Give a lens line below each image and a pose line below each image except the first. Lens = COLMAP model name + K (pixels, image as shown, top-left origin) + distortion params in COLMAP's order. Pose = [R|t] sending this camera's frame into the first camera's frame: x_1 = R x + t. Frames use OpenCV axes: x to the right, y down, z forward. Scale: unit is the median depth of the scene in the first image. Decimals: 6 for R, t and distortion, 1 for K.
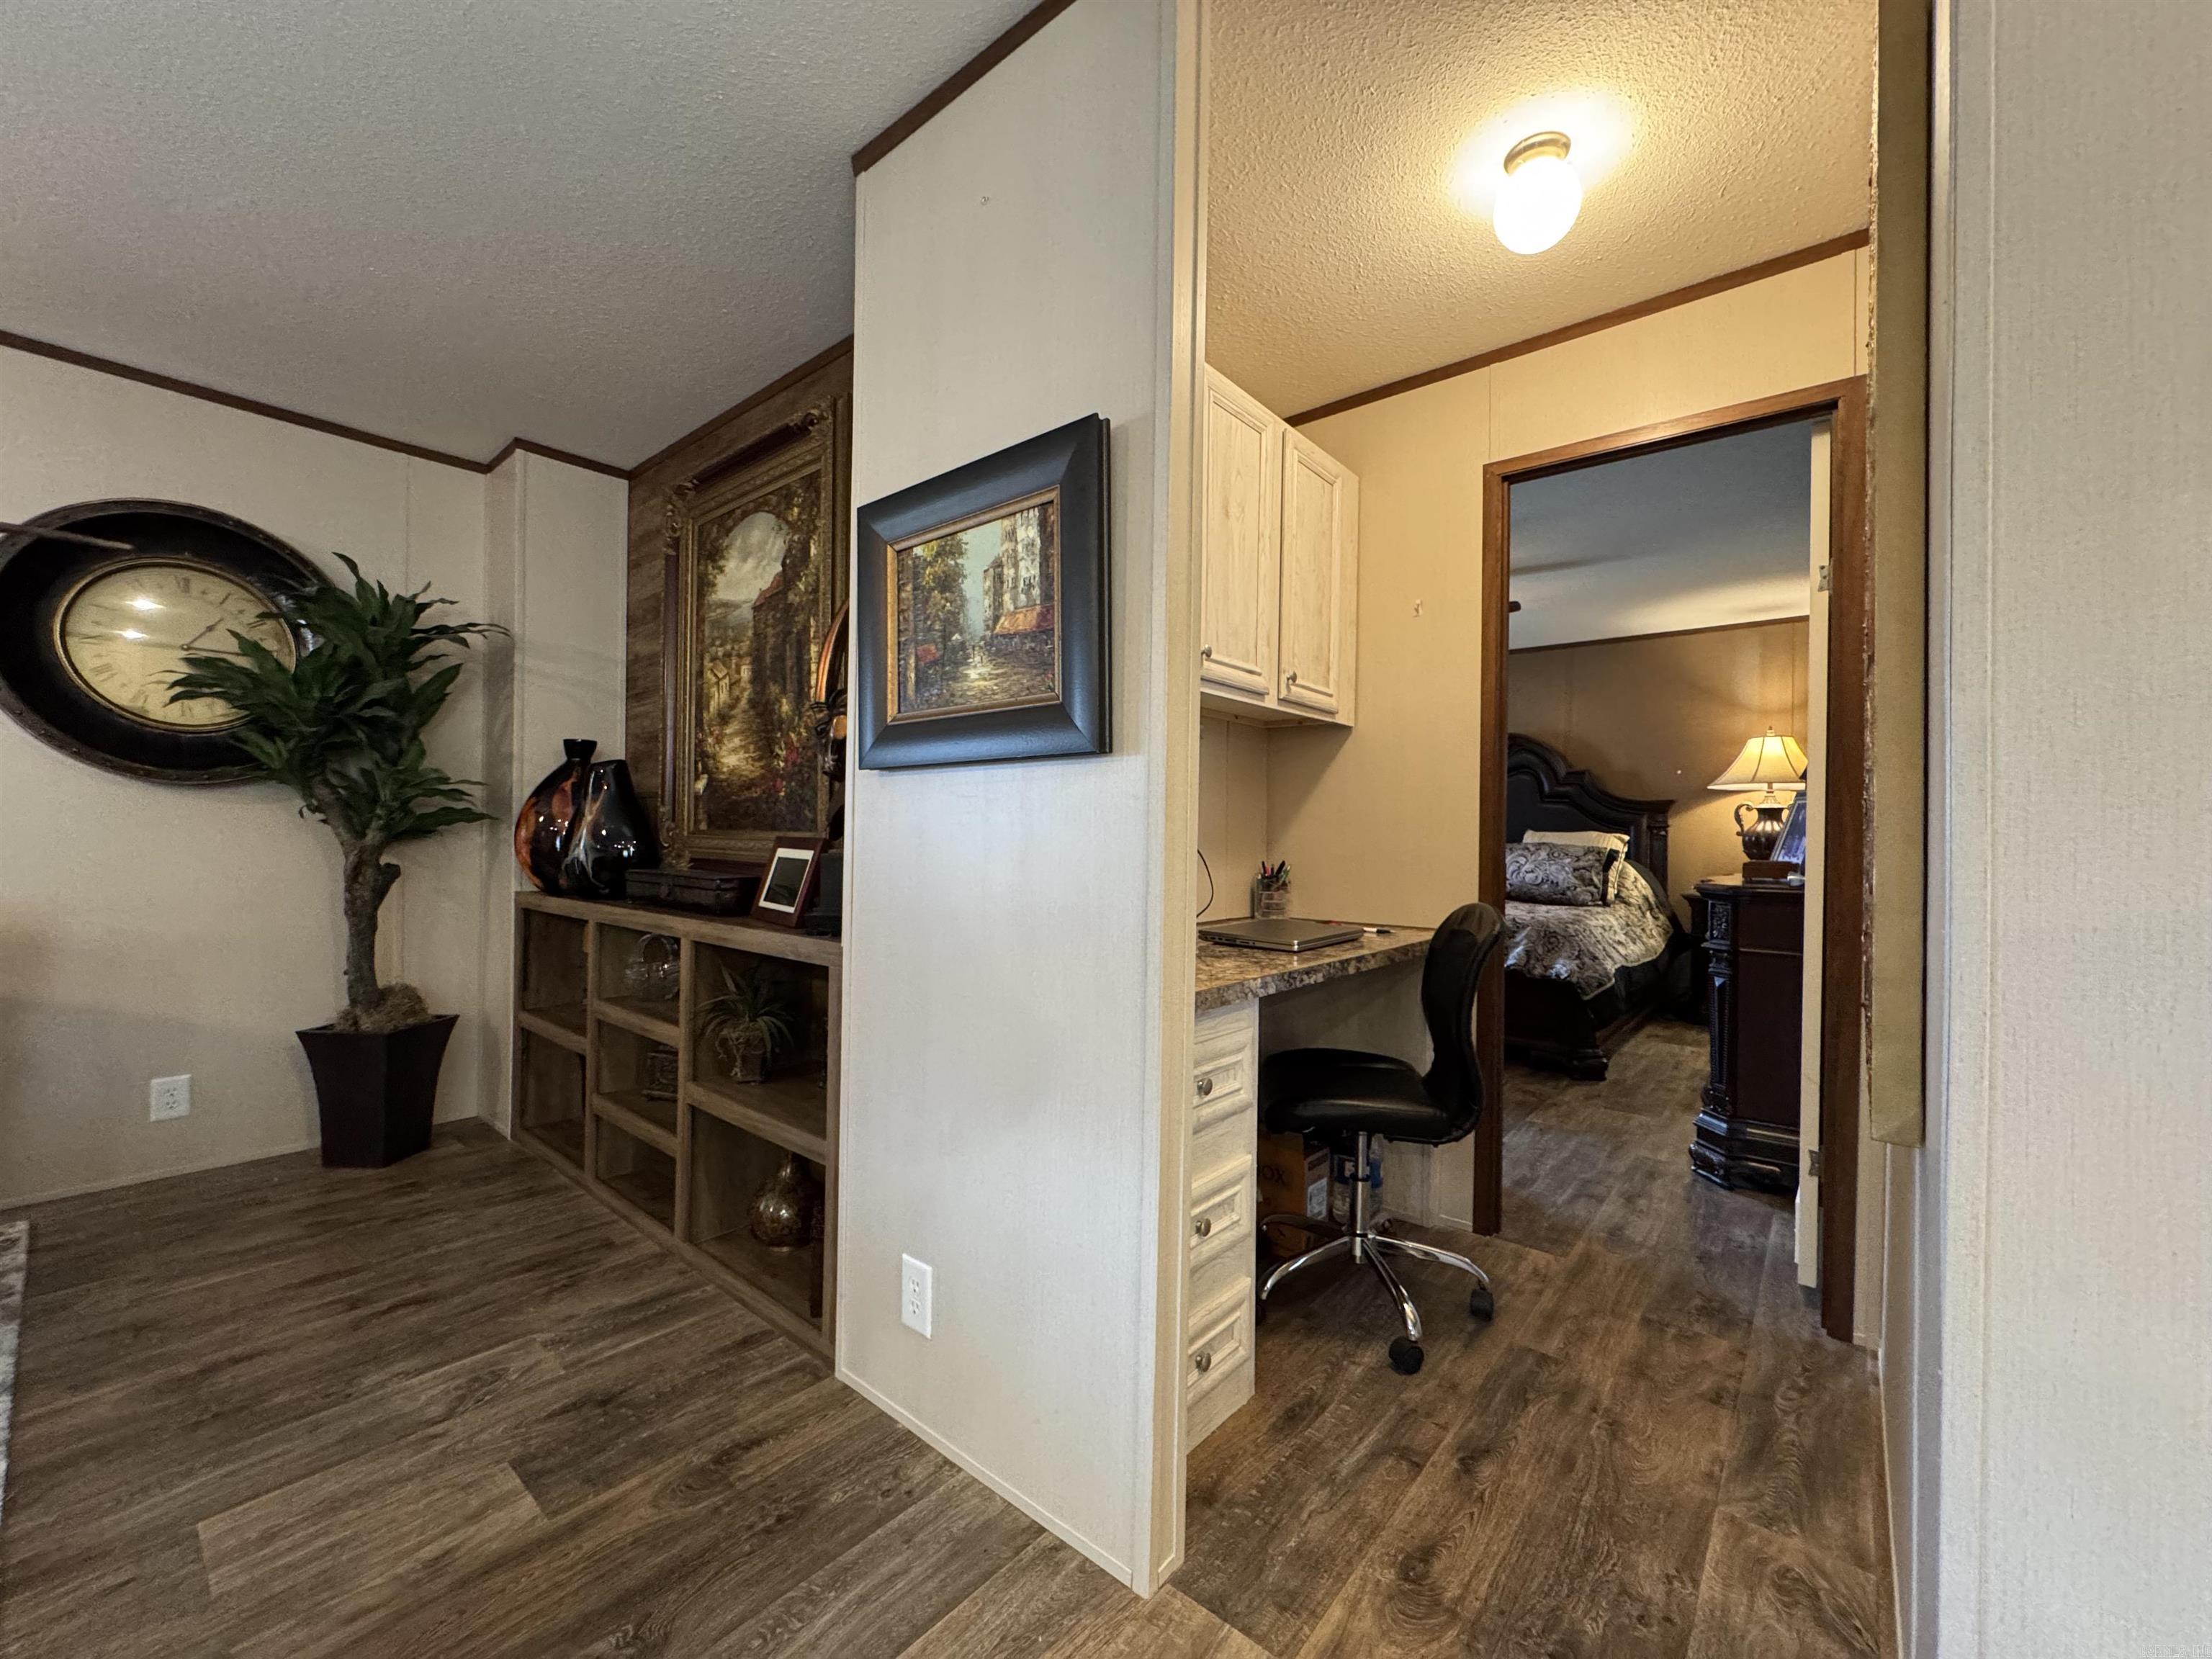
lens RADIAL K [[883.8, 0, 1104.7], [0, 883.8, 830.8], [0, 0, 1]] dist [-0.001295, -0.000026]
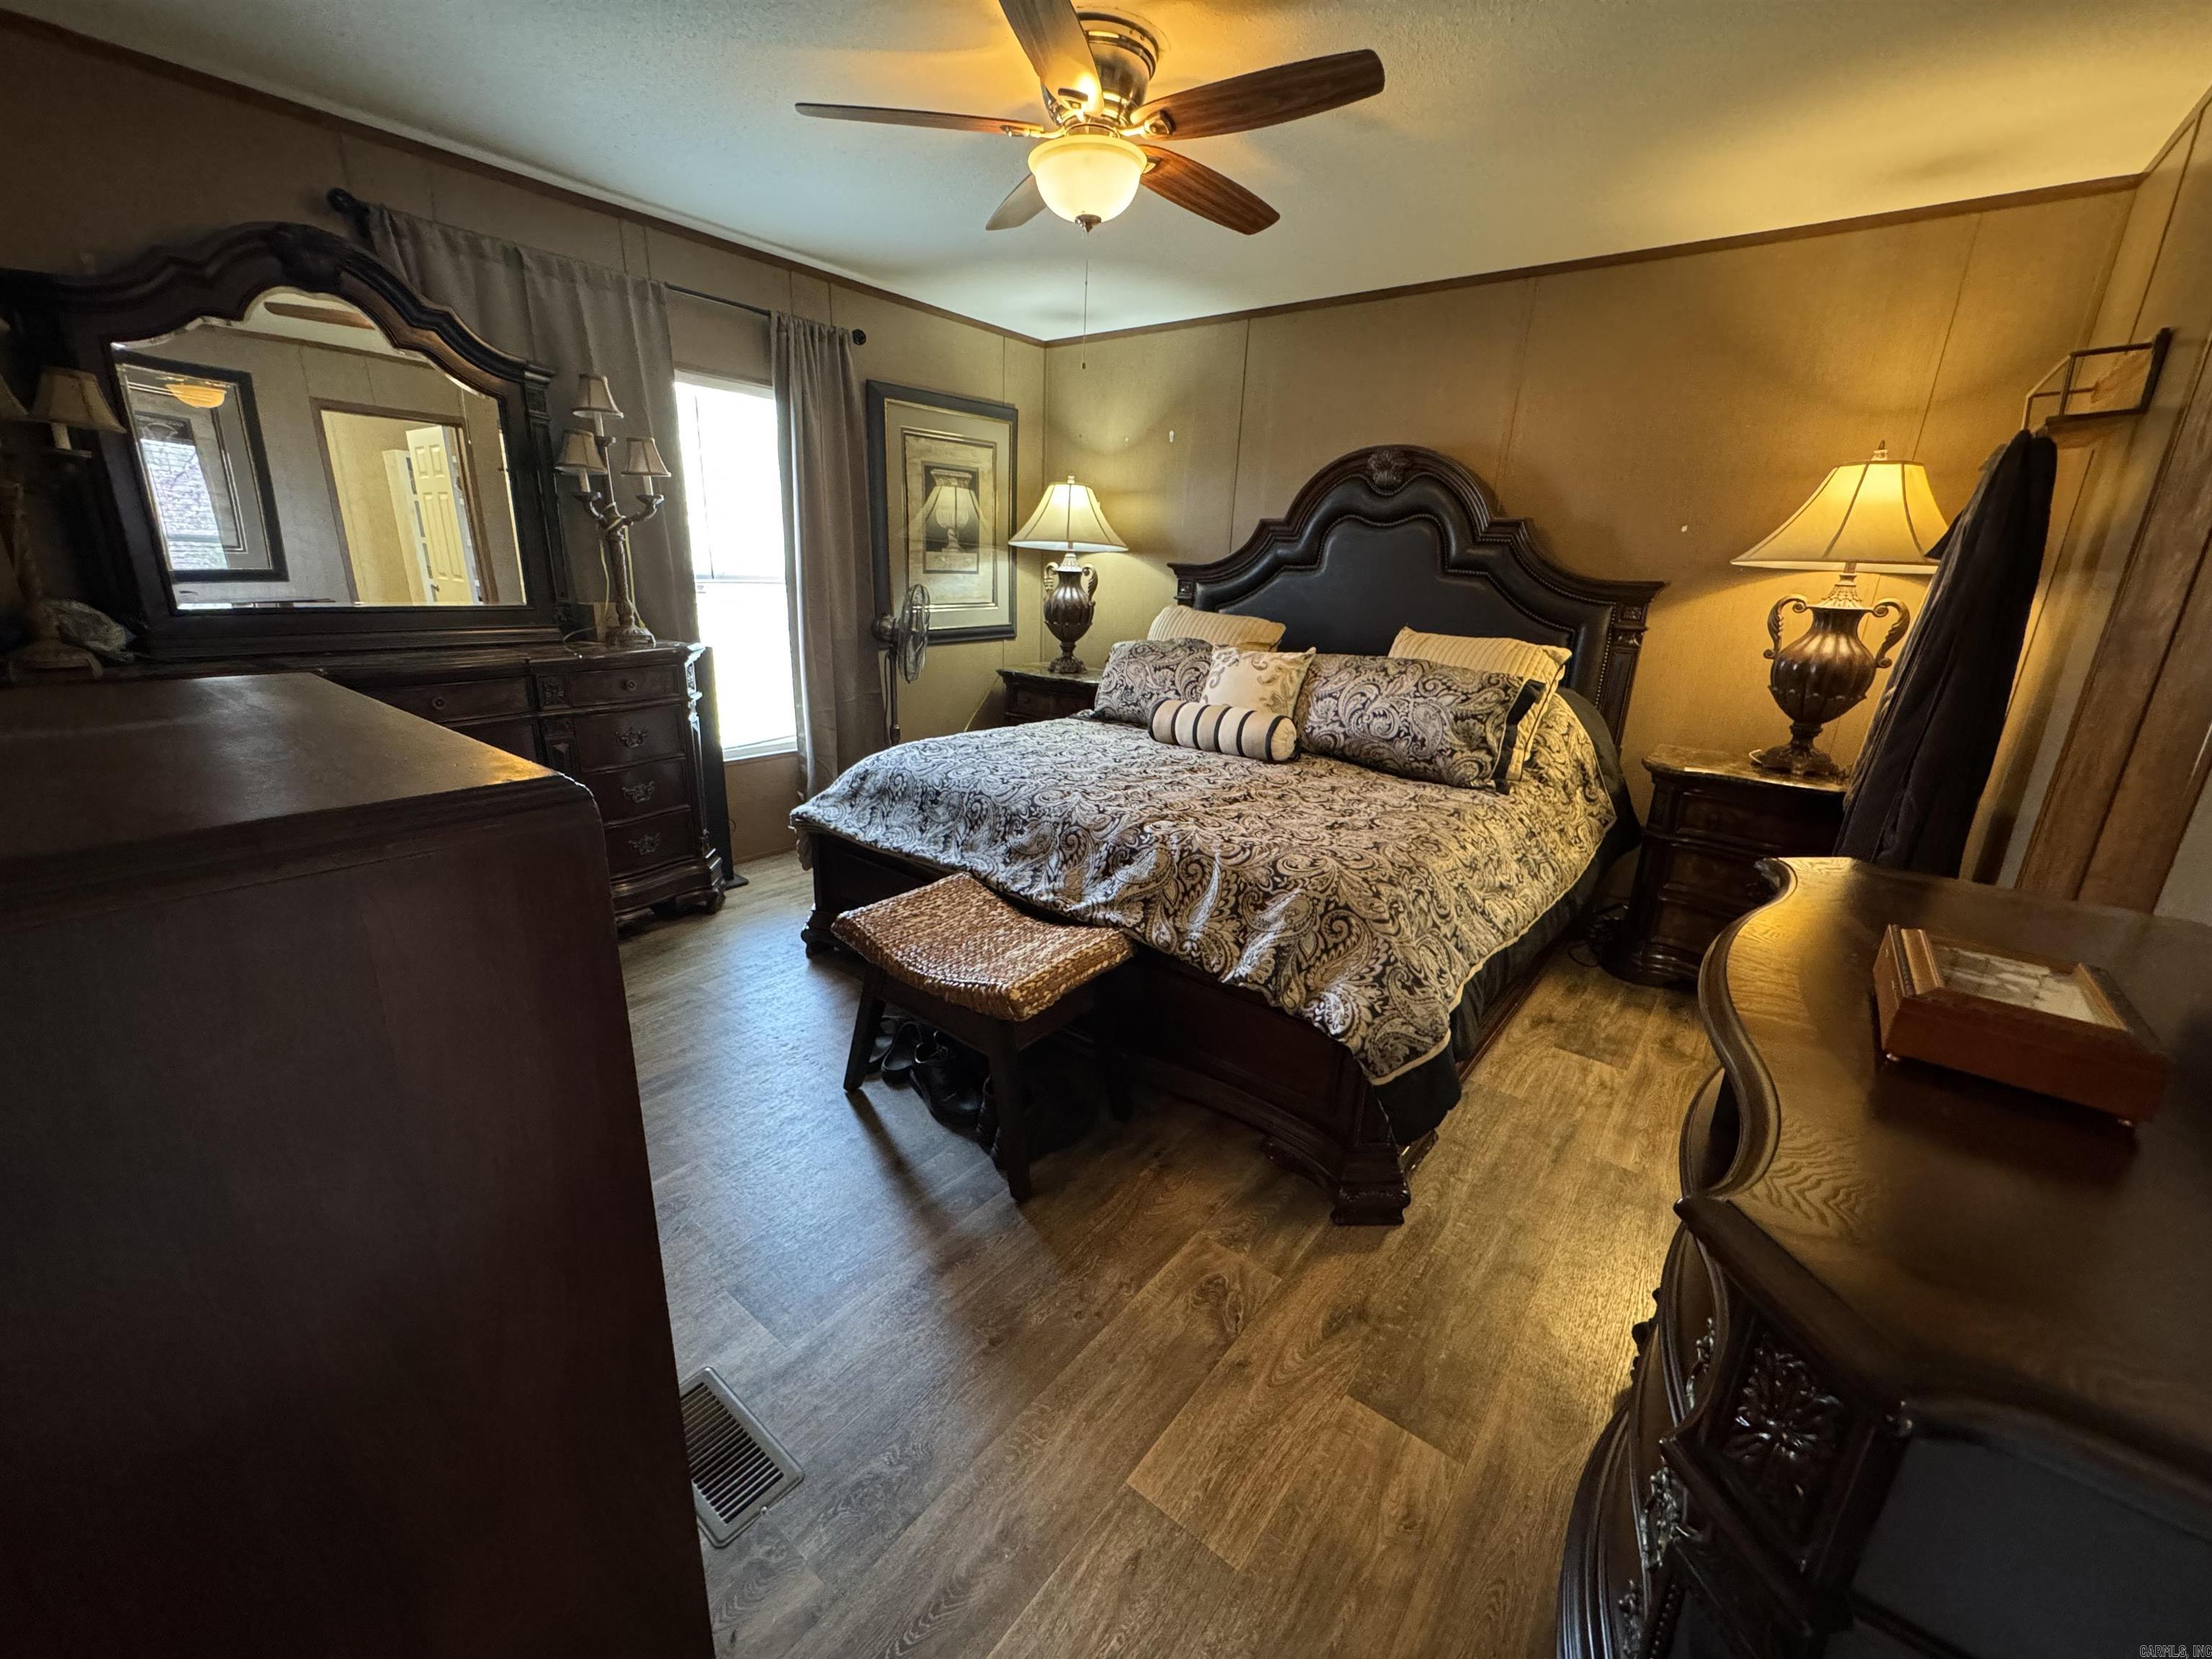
lens RADIAL K [[885.9, 0, 1104.7], [0, 885.9, 827.1], [0, 0, 1]] dist [-0.002504, 0.000000]
pose [[0.999099, 0.016678, 0.039033, 0.289536], [-0.027140, 0.958040, 0.285347, -0.038678], [-0.032636, -0.286149, 0.957629, 0.459656]]
